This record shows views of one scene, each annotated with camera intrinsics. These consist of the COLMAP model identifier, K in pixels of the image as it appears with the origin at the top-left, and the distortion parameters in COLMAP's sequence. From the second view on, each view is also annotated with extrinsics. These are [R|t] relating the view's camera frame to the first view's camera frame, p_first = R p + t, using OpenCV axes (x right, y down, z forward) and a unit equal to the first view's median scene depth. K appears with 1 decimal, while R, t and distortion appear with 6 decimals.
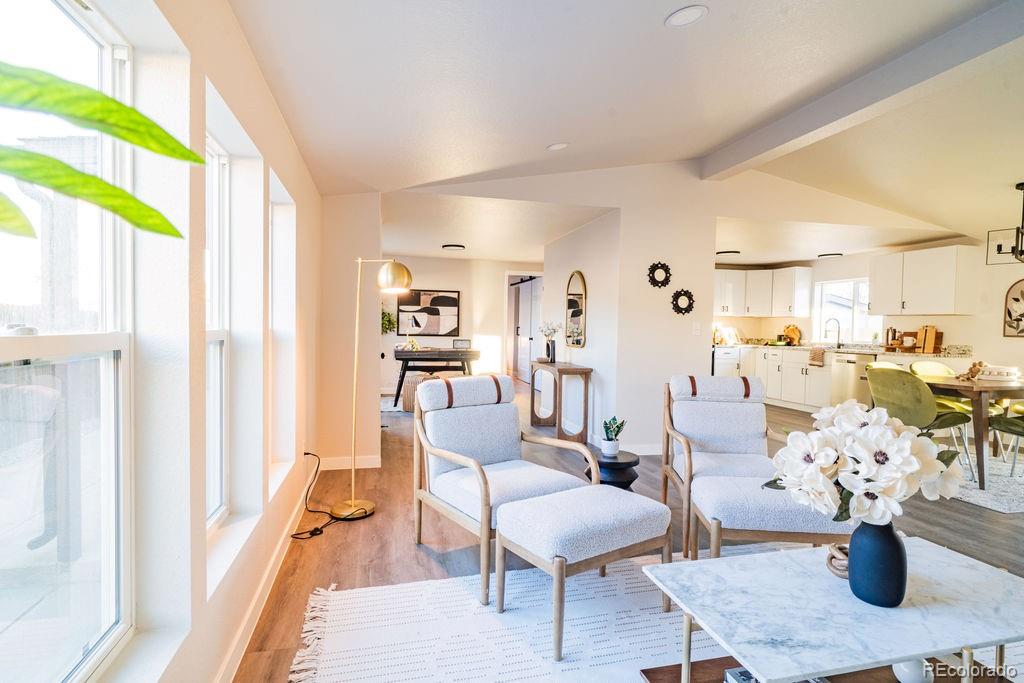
lens RADIAL K [[537.8, 0, 506.5], [0, 537.8, 343.5], [0, 0, 1]] dist [-0.003103, -0.001277]
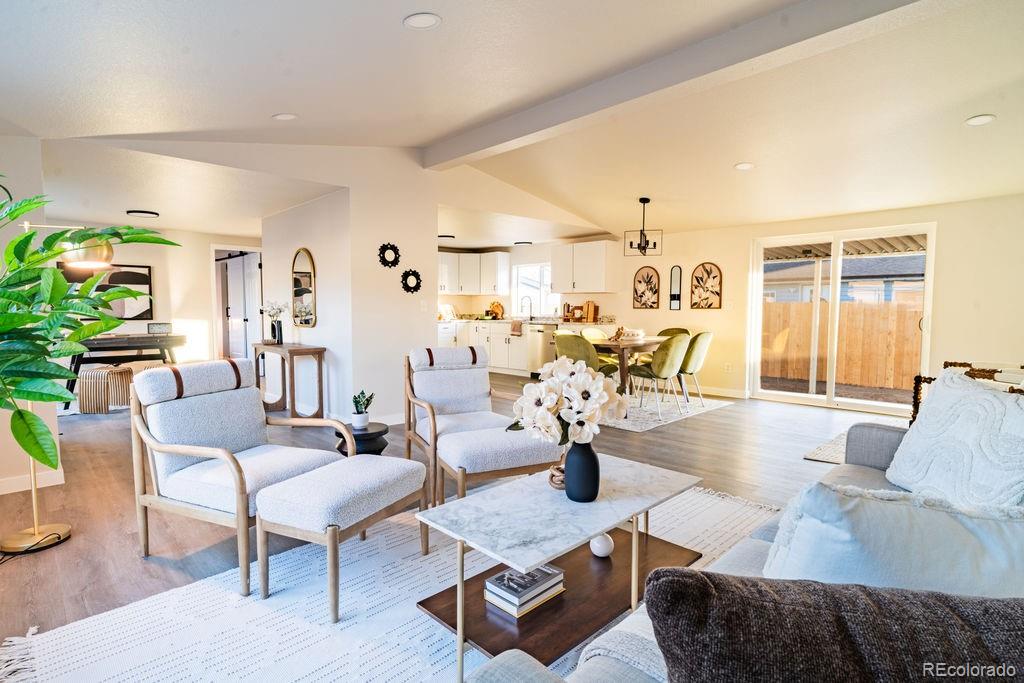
lens RADIAL K [[526.6, 0, 520.1], [0, 526.6, 343.7], [0, 0, 1]] dist [-0.013430, 0.000183]
pose [[0.854678, -0.051651, 0.516583, -0.033464], [0.030000, 0.998290, 0.050179, 0.001192], [-0.518291, -0.027389, 0.854766, -0.017604]]
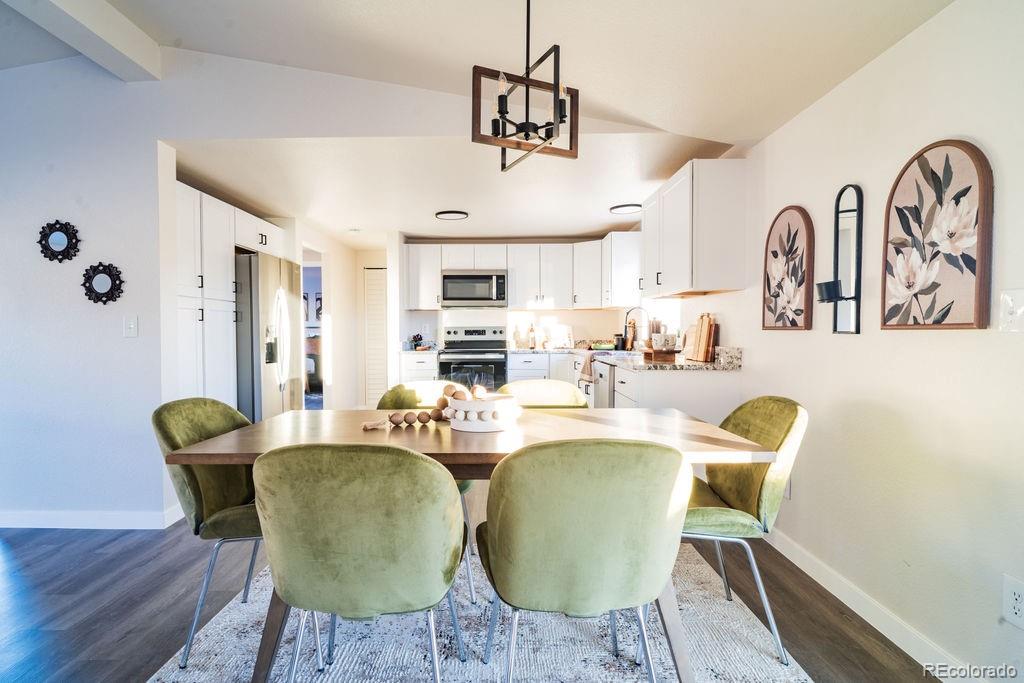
lens RADIAL K [[542.7, 0, 512.4], [0, 542.7, 349.6], [0, 0, 1]] dist [-0.006470, -0.000582]
pose [[0.971242, -0.010974, -0.237841, 0.828132], [0.010995, 0.999939, -0.001240, 0.003845], [0.237840, -0.001411, 0.971303, 0.454204]]
